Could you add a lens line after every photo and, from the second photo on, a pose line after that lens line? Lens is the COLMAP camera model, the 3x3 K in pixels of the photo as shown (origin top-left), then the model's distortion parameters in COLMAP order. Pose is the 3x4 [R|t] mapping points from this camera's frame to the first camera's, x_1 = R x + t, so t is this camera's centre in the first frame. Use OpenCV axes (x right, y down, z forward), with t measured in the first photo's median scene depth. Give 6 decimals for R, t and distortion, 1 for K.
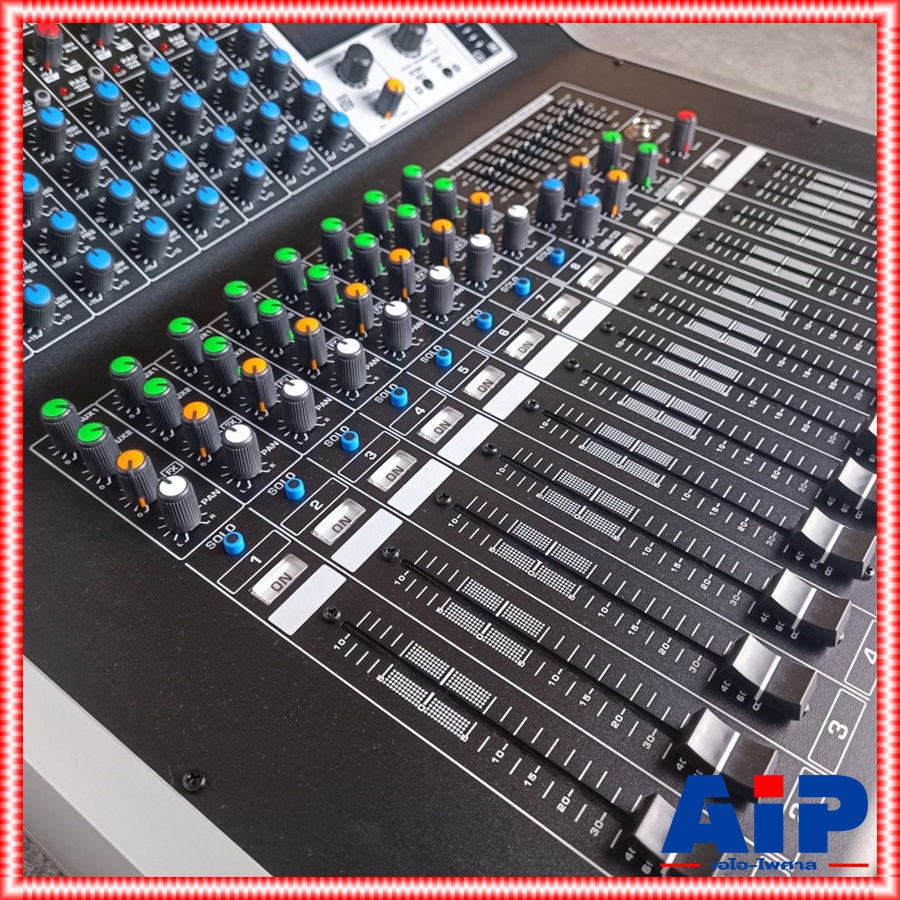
lens RADIAL K [[822.3, 0, 449.7], [0, 822.3, 459.2], [0, 0, 1]] dist [-0.009600, 0.000000]
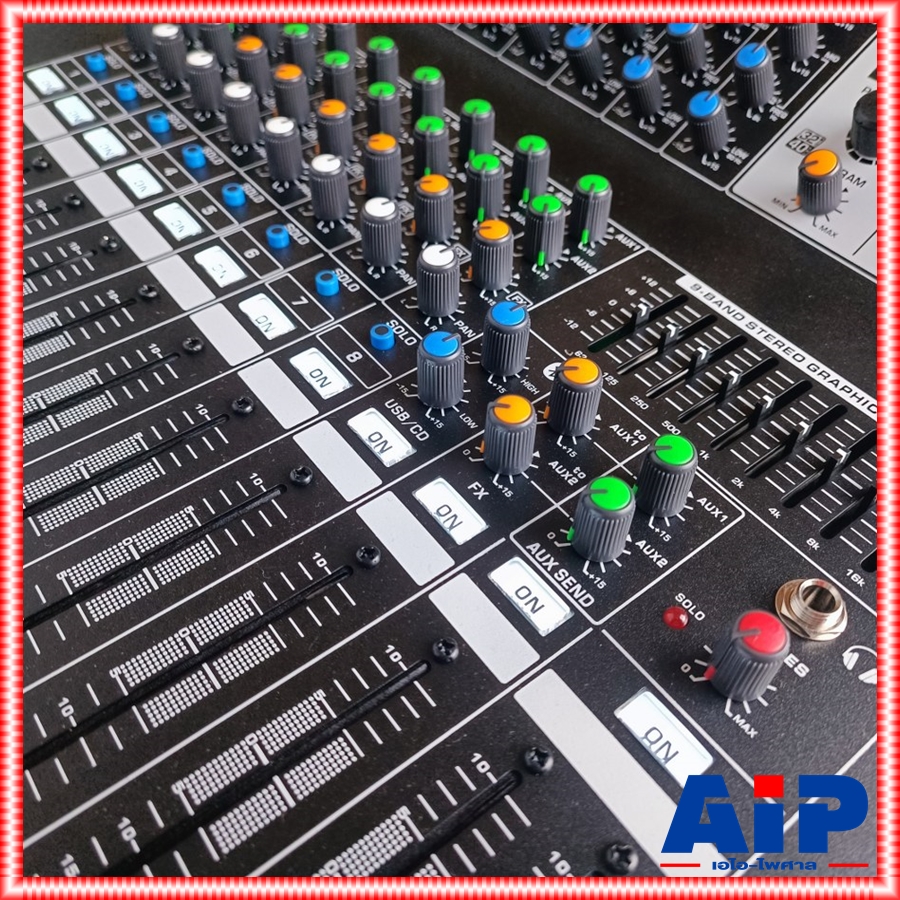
lens RADIAL K [[822.3, 0, 450.9], [0, 822.3, 448.5], [0, 0, 1]] dist [-0.009600, 0.000000]
pose [[-0.275461, 0.739224, -0.614548, 0.505650], [-0.735220, 0.249857, 0.630097, -0.589315], [0.619333, 0.625395, 0.474667, 0.715052]]
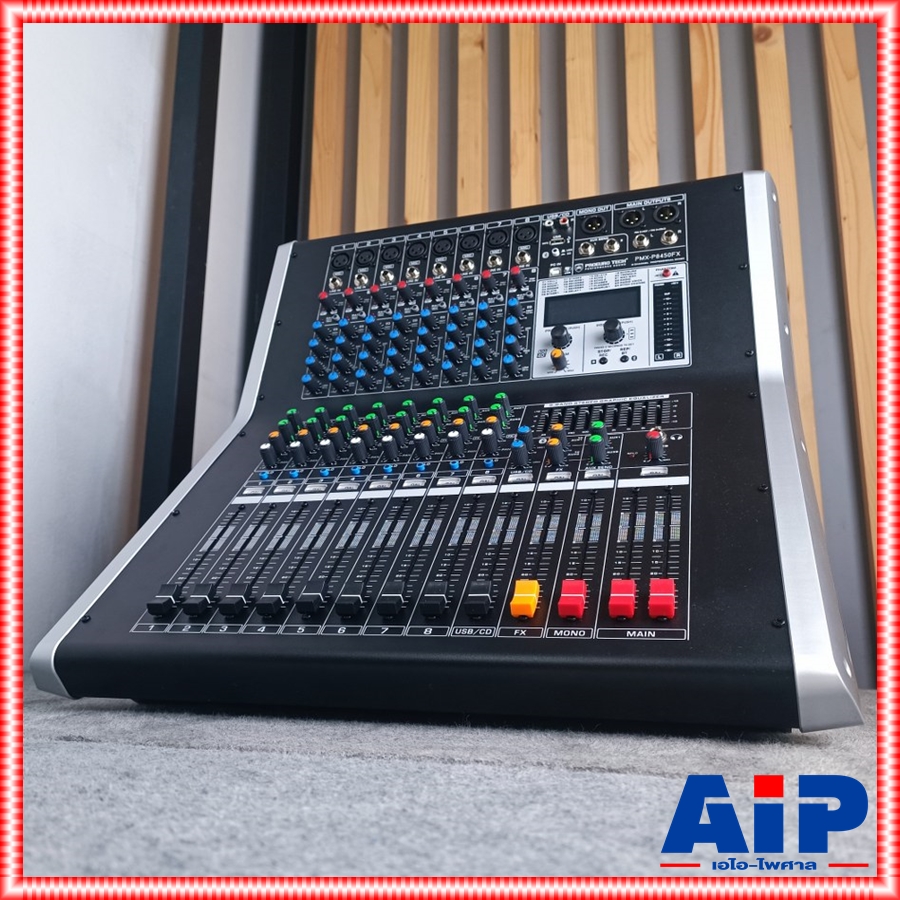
lens RADIAL K [[822.3, 0, 450.5], [0, 822.3, 448.0], [0, 0, 1]] dist [-0.009600, 0.000000]
pose [[0.374882, 0.389909, -0.841091, 1.378368], [-0.536016, 0.831398, 0.146508, -0.435248], [0.756406, 0.395915, 0.520674, 0.035547]]
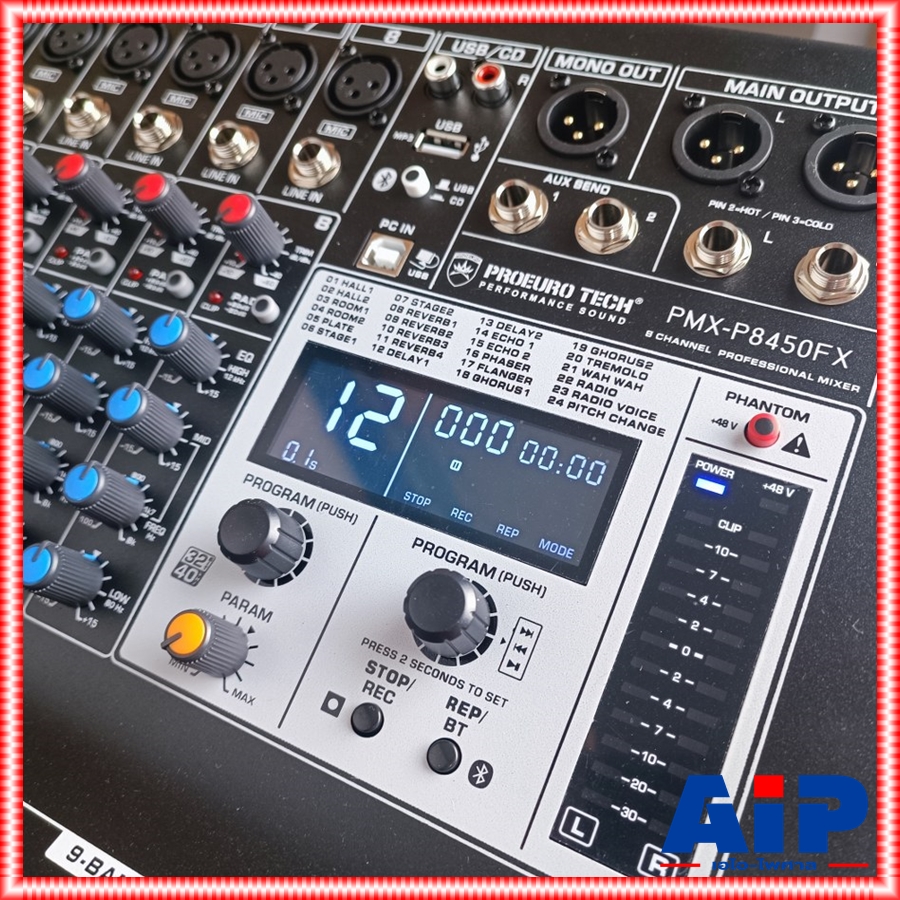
lens RADIAL K [[822.3, 0, 452.6], [0, 822.3, 453.0], [0, 0, 1]] dist [-0.009600, 0.000000]
pose [[0.170664, 0.645479, -0.744467, 0.201469], [-0.745326, 0.578761, 0.330946, -0.754762], [0.644487, 0.498390, 0.579866, 0.827202]]
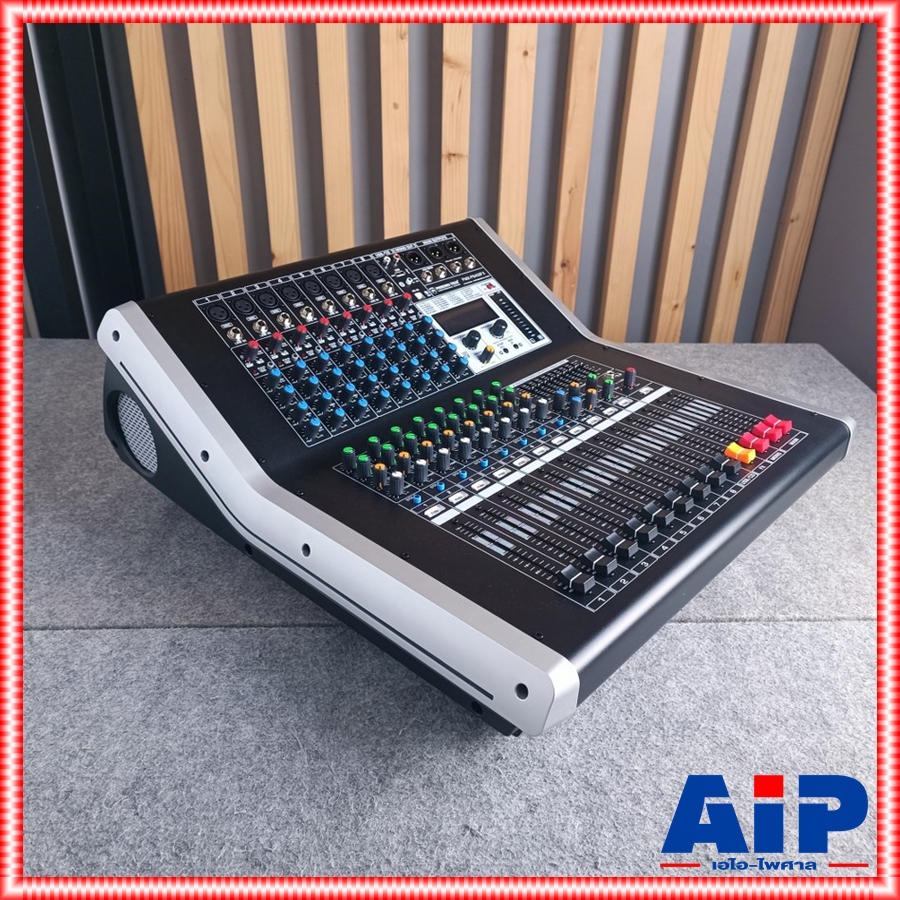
lens RADIAL K [[823.1, 0, 448.2], [0, 823.1, 447.8], [0, 0, 1]] dist [0.043919, 0.000000]
pose [[0.994081, 0.063864, -0.087890, 0.029425], [-0.090204, 0.936062, -0.340076, 0.524957], [0.060552, 0.345991, 0.936282, -0.924627]]
